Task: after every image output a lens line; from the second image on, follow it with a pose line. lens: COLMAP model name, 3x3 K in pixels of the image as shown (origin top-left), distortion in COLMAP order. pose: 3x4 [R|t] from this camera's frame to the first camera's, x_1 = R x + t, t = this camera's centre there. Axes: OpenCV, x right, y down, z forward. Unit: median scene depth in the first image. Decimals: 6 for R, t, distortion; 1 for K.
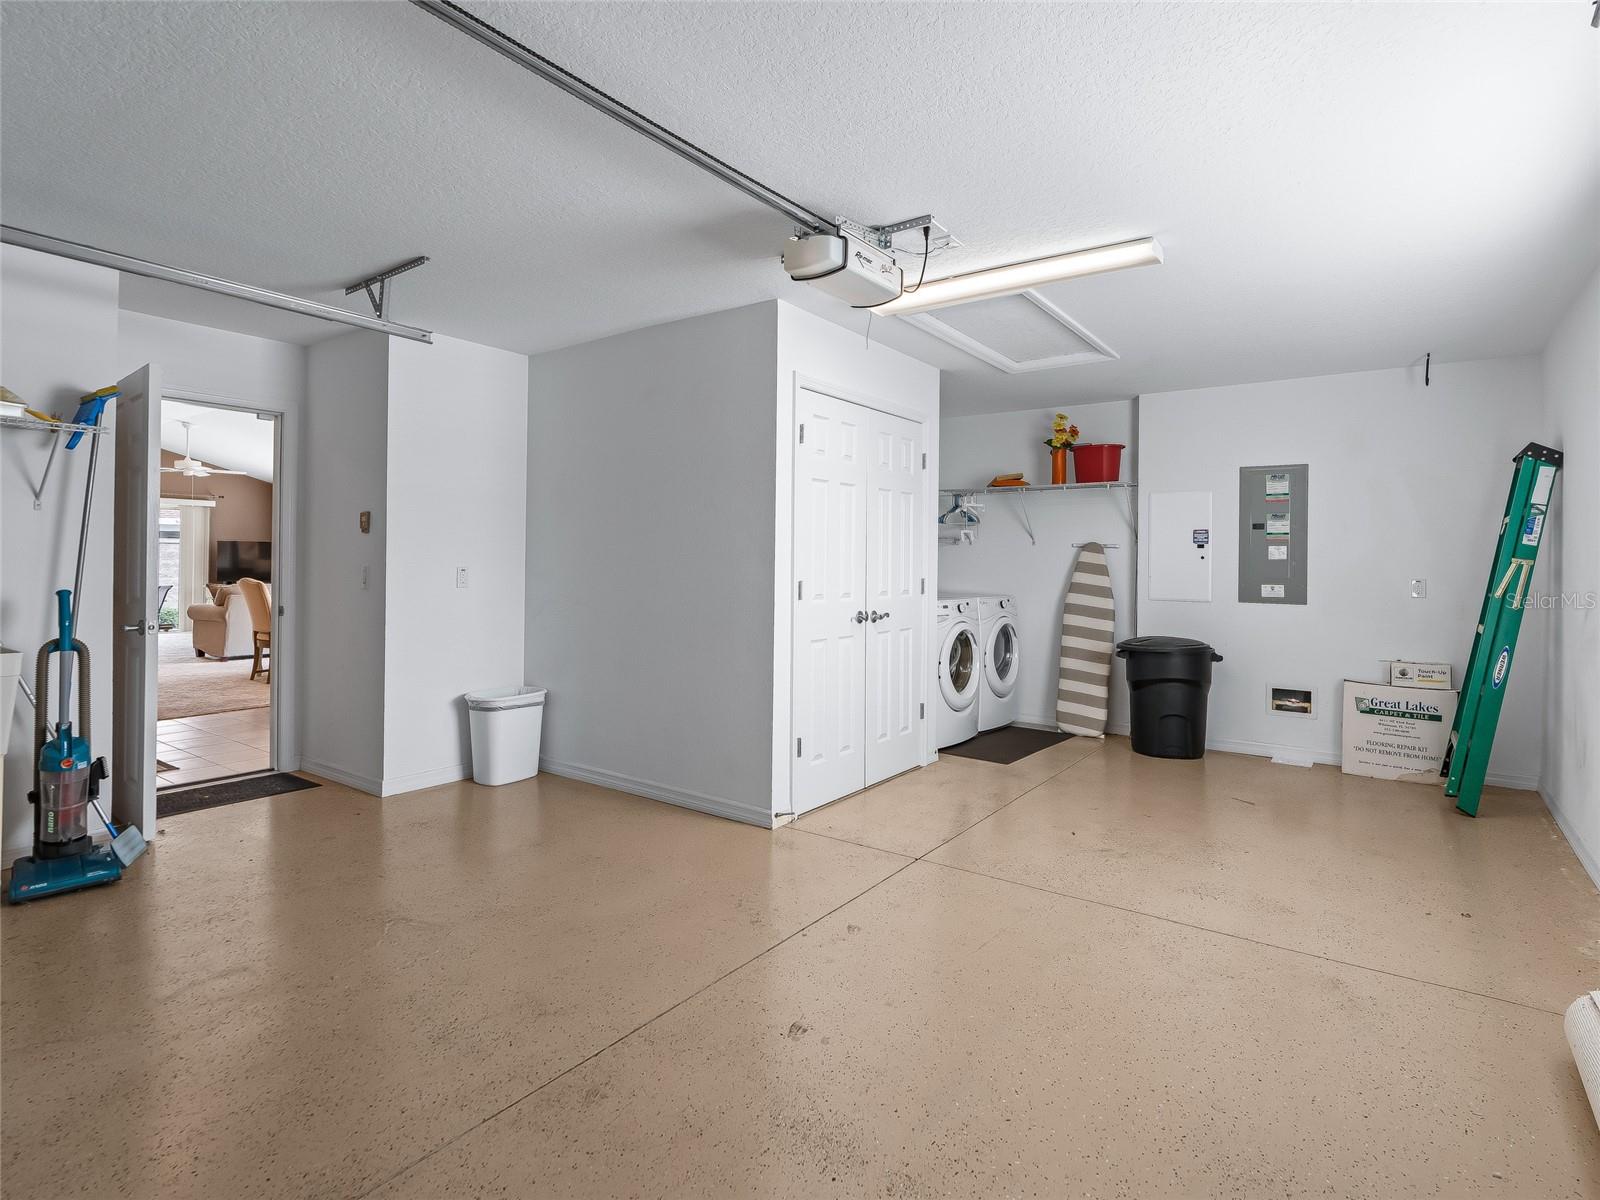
lens RADIAL K [[819.5, 0, 827.6], [0, 819.5, 560.9], [0, 0, 1]] dist [-0.011514, 0.003311]
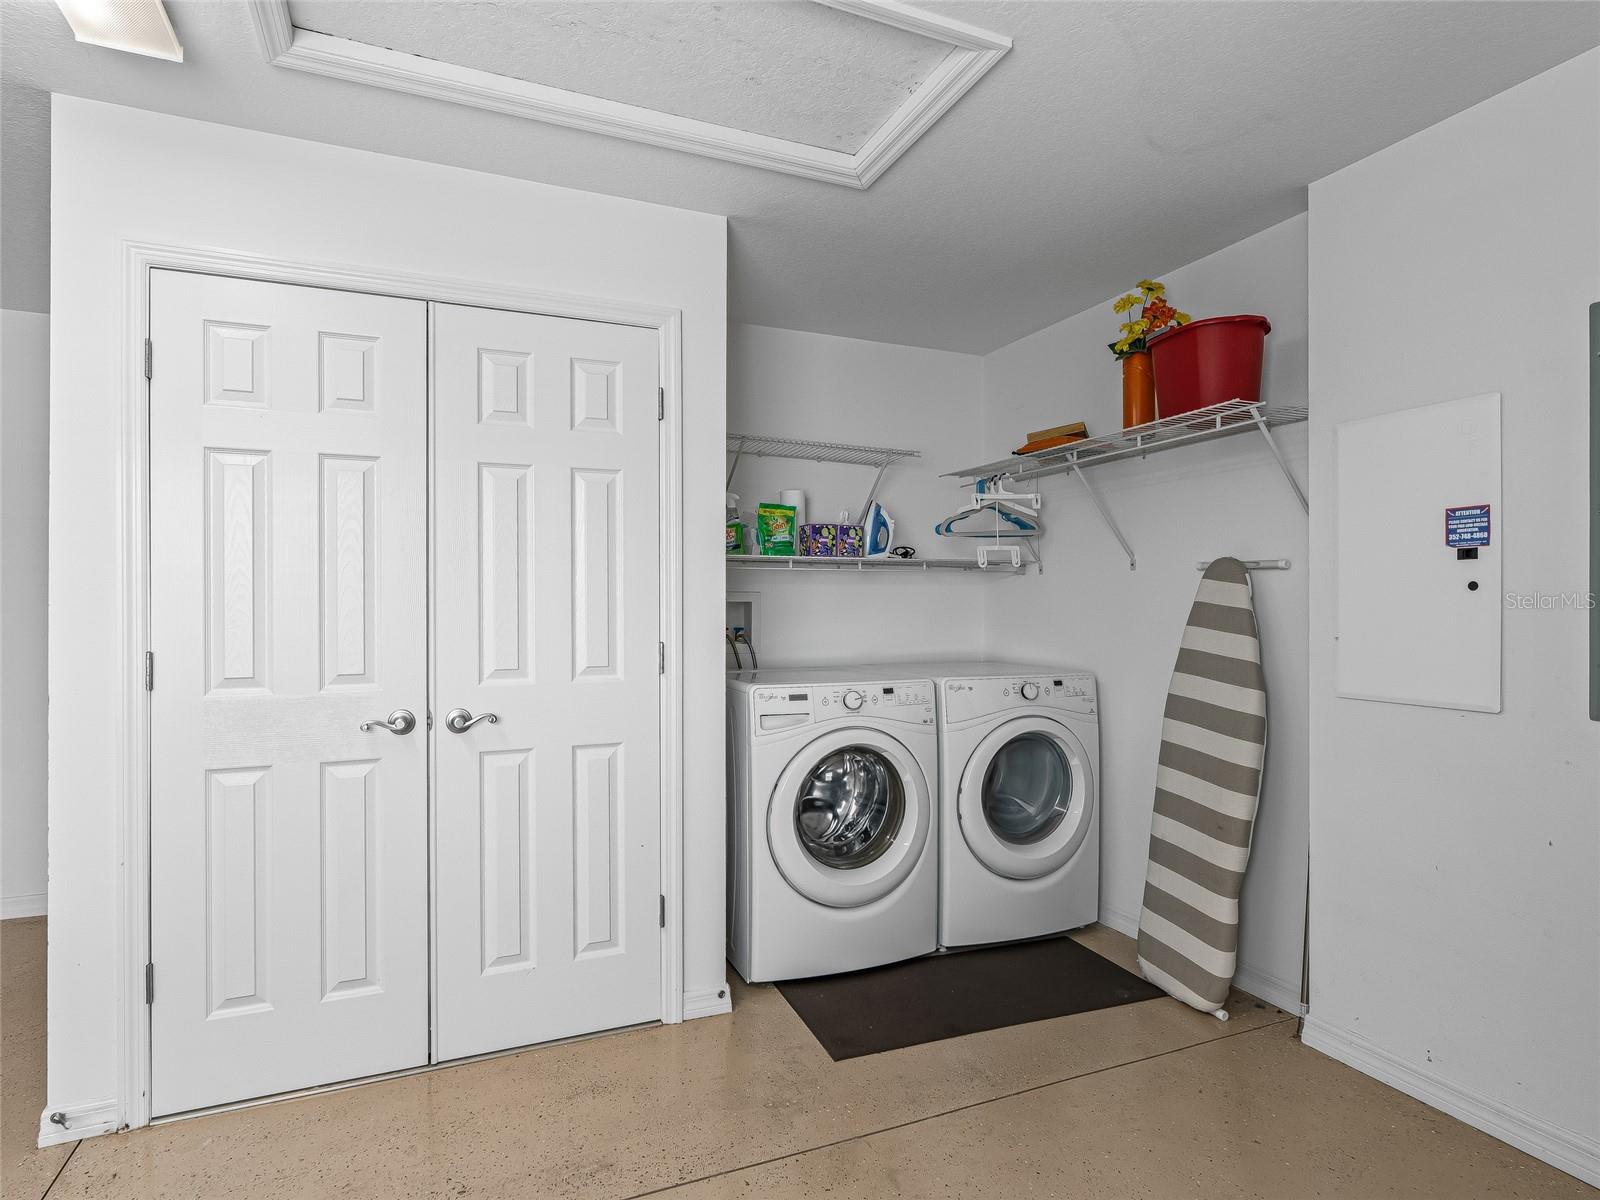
lens RADIAL K [[866.5, 0, 796.9], [0, 866.5, 612.1], [0, 0, 1]] dist [-0.008876, 0.002749]
pose [[0.845890, -0.010570, -0.533253, 0.393990], [0.012833, 0.999918, 0.000538, 0.002974], [0.533204, -0.007298, 0.845955, 0.511166]]
